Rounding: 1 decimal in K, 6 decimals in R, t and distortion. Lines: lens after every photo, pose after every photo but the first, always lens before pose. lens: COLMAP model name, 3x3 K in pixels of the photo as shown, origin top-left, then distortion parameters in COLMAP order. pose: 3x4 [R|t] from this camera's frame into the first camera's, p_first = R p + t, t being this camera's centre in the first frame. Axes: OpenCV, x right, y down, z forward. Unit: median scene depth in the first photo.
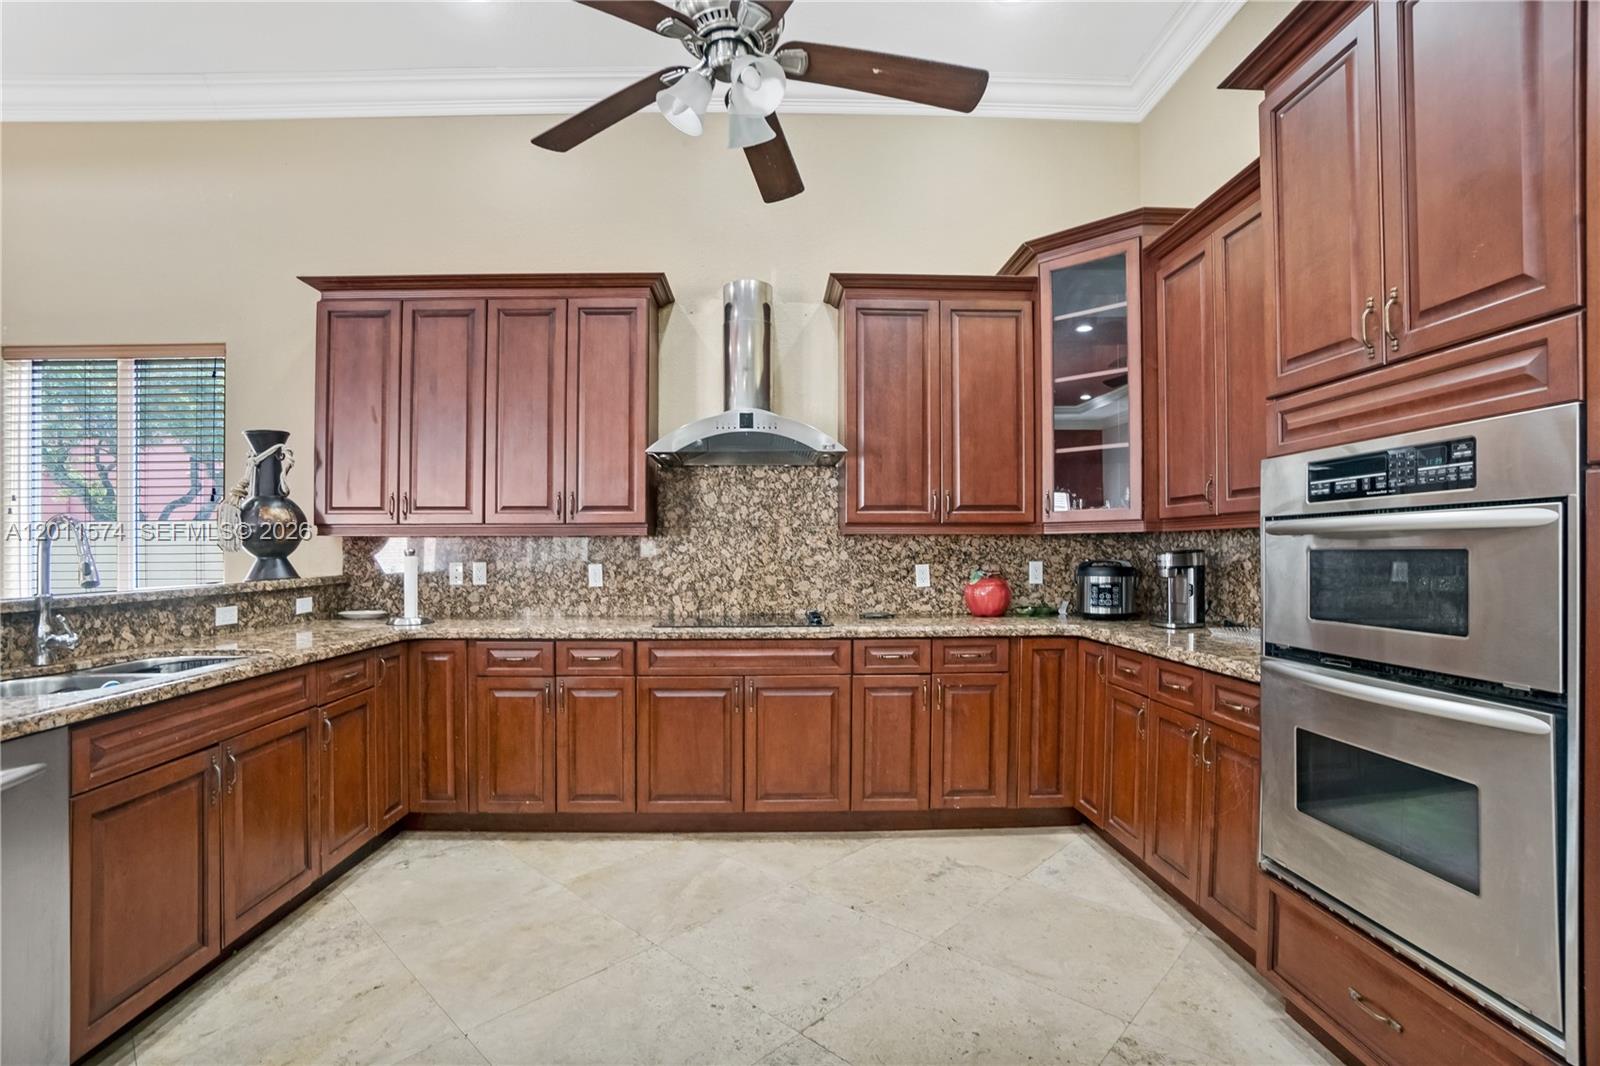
lens RADIAL K [[733.6, 0, 788.3], [0, 733.6, 548.6], [0, 0, 1]] dist [-0.081975, 0.027904]
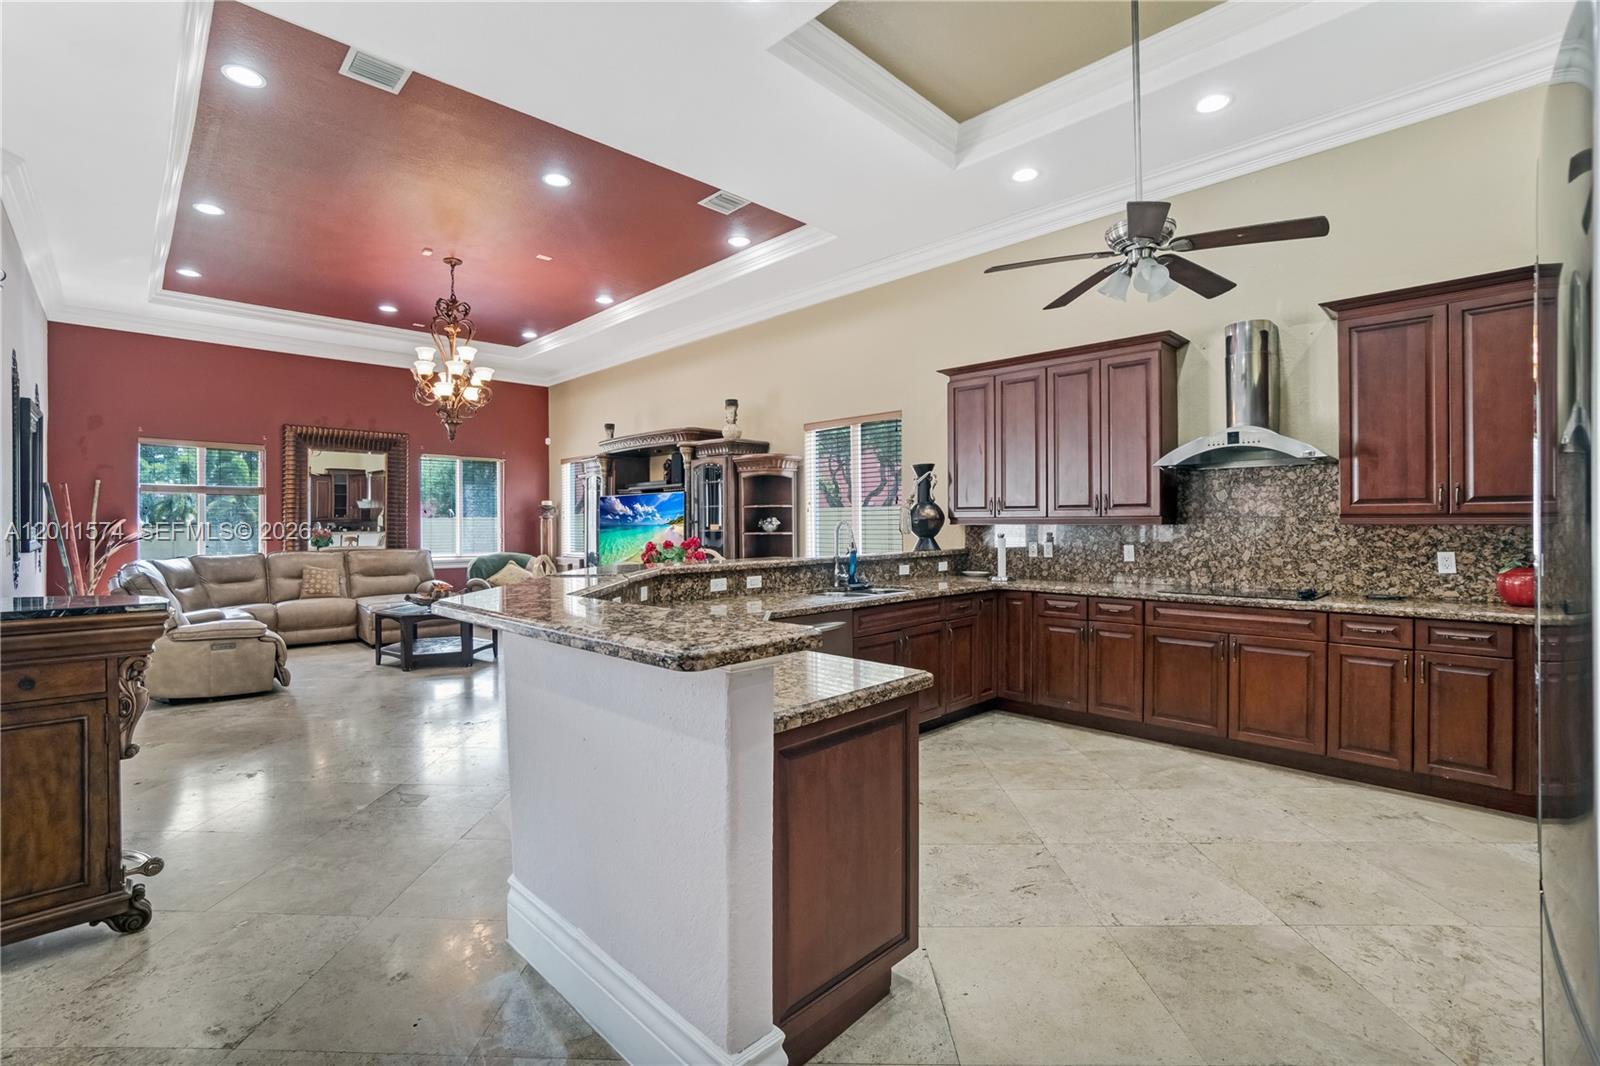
lens RADIAL K [[717.6, 0, 790.2], [0, 717.6, 526.5], [0, 0, 1]] dist [-0.056555, 0.026197]
pose [[0.677777, 0.003686, -0.735258, 0.331997], [0.002385, 0.999971, 0.007211, -0.028529], [0.735264, -0.006641, 0.677749, -0.431263]]
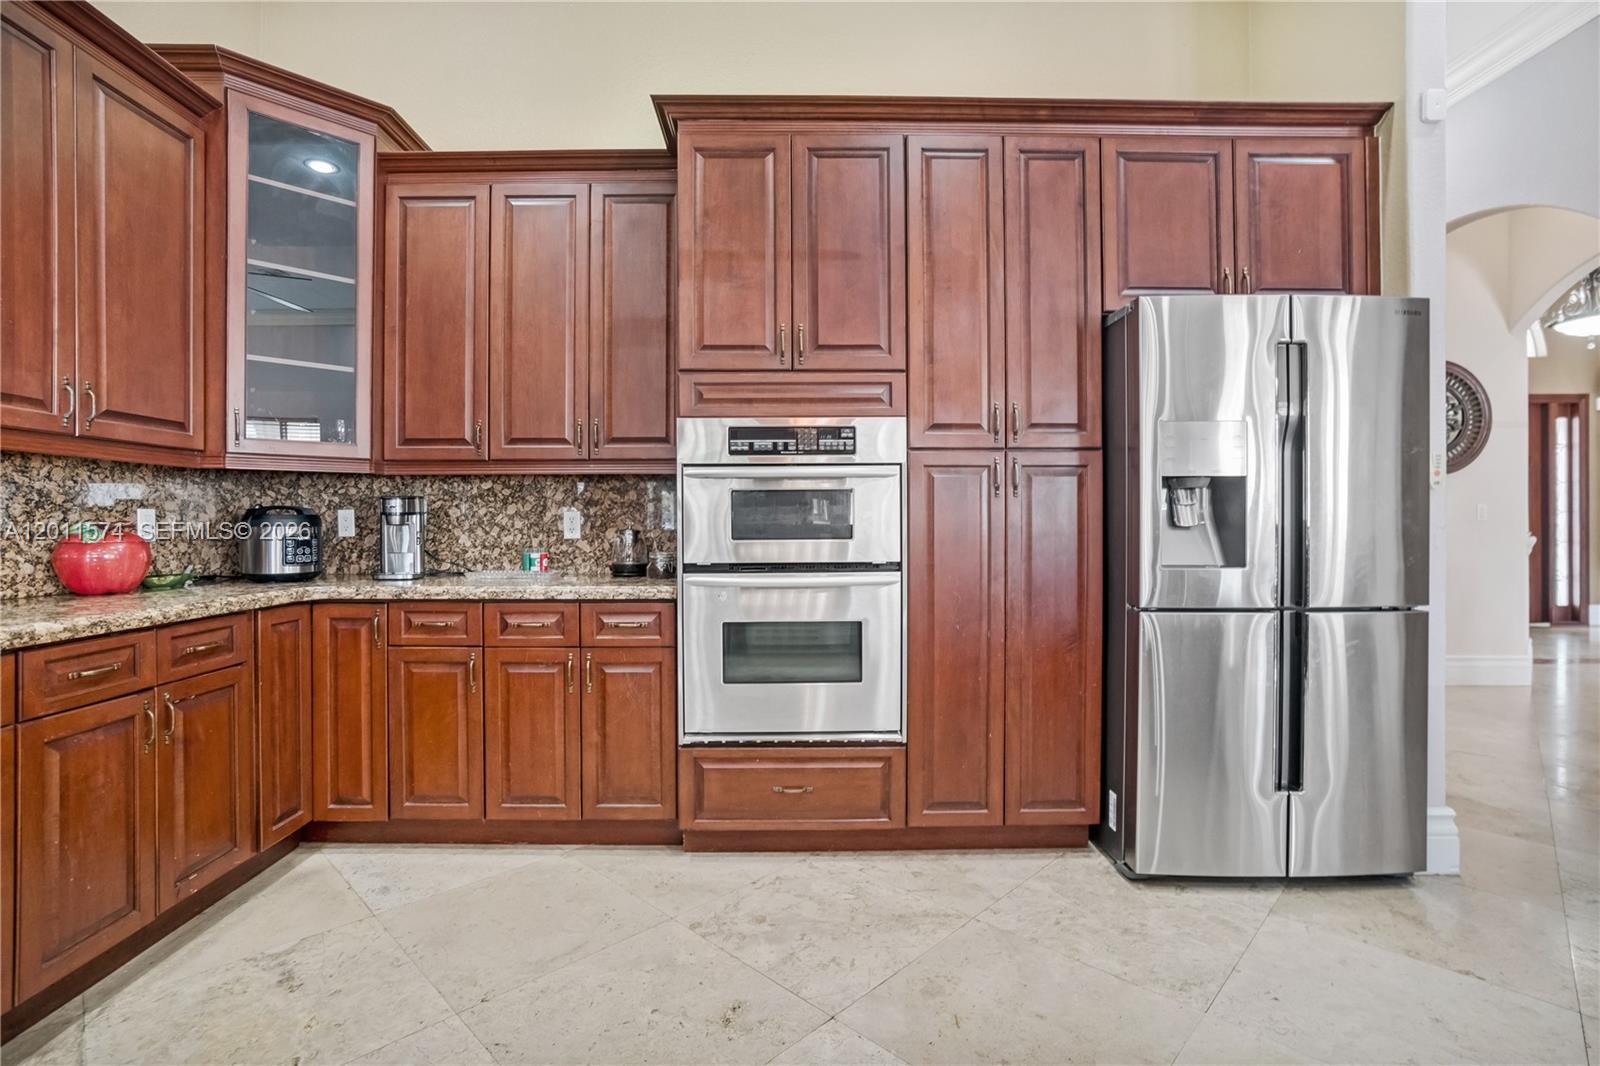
lens RADIAL K [[761.7, 0, 786.2], [0, 761.7, 515.9], [0, 0, 1]] dist [-0.053643, 0.028163]
pose [[0.022734, 0.010599, 0.999685, -0.399798], [-0.001160, 0.999943, -0.010575, 0.037090], [-0.999741, -0.000919, 0.022745, 0.466903]]
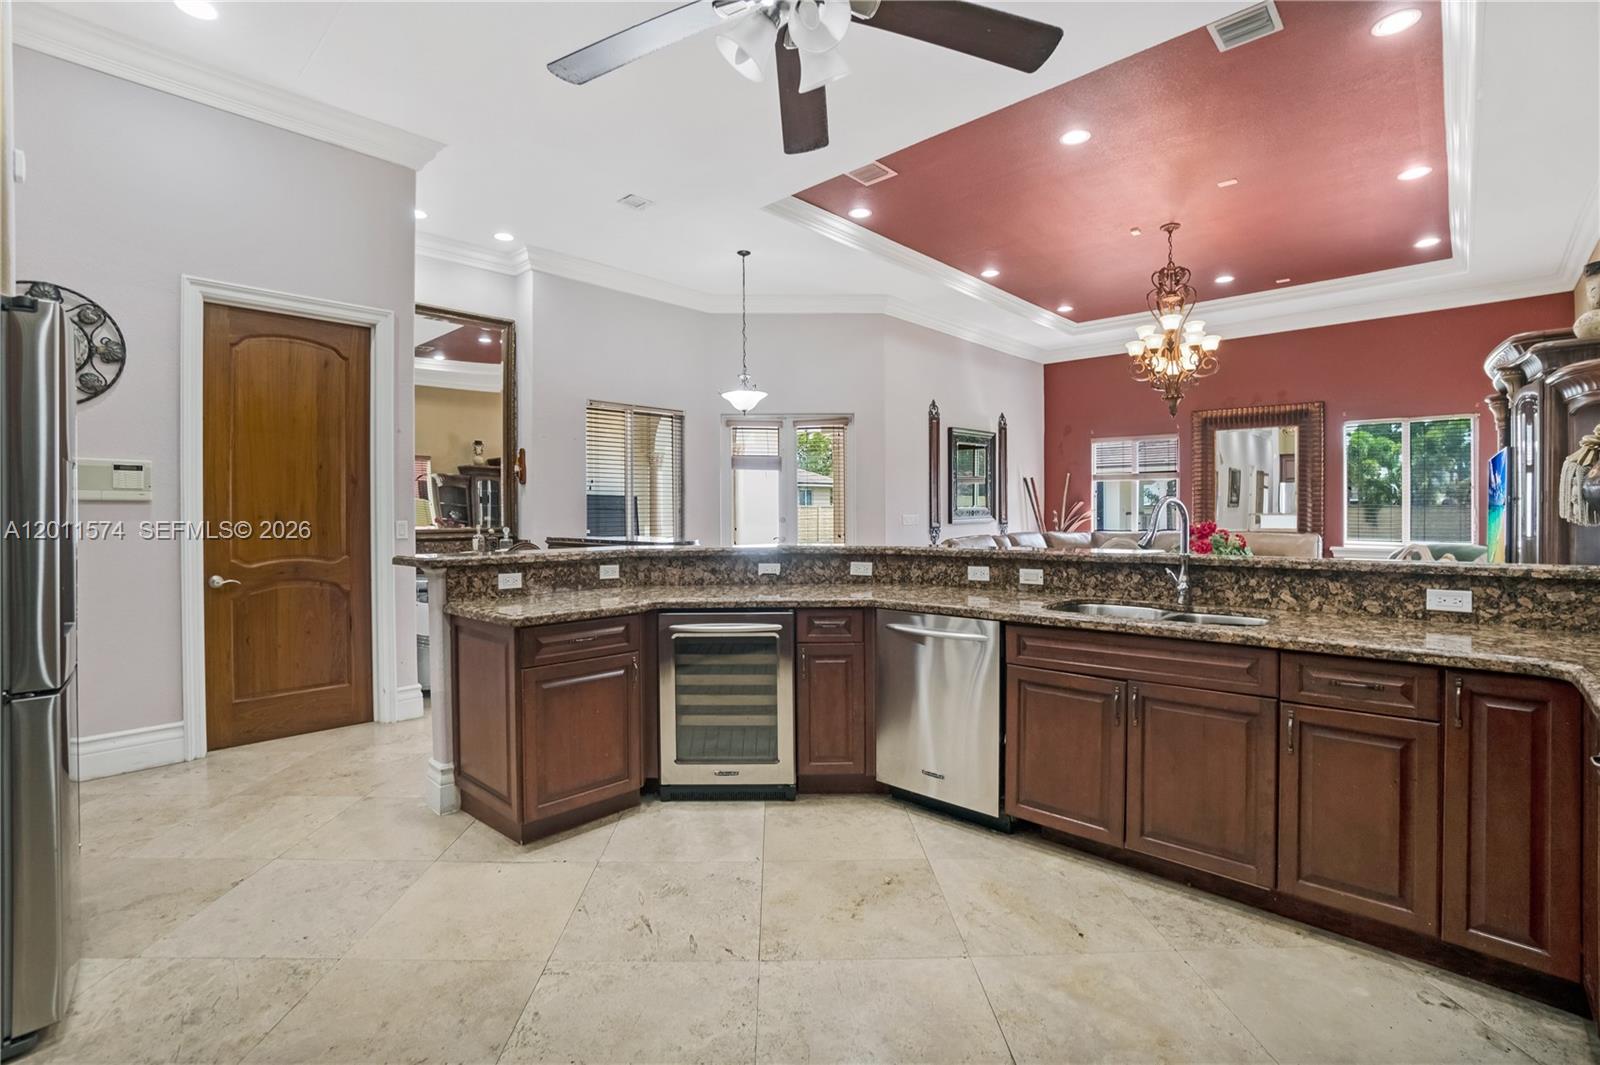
lens RADIAL K [[742.4, 0, 783.3], [0, 742.4, 502.9], [0, 0, 1]] dist [-0.033745, 0.000418]
pose [[-0.715290, 0.000616, -0.698828, 0.330318], [0.008892, 0.999927, -0.008219, -0.018684], [0.698772, -0.012093, -0.715243, 0.945106]]
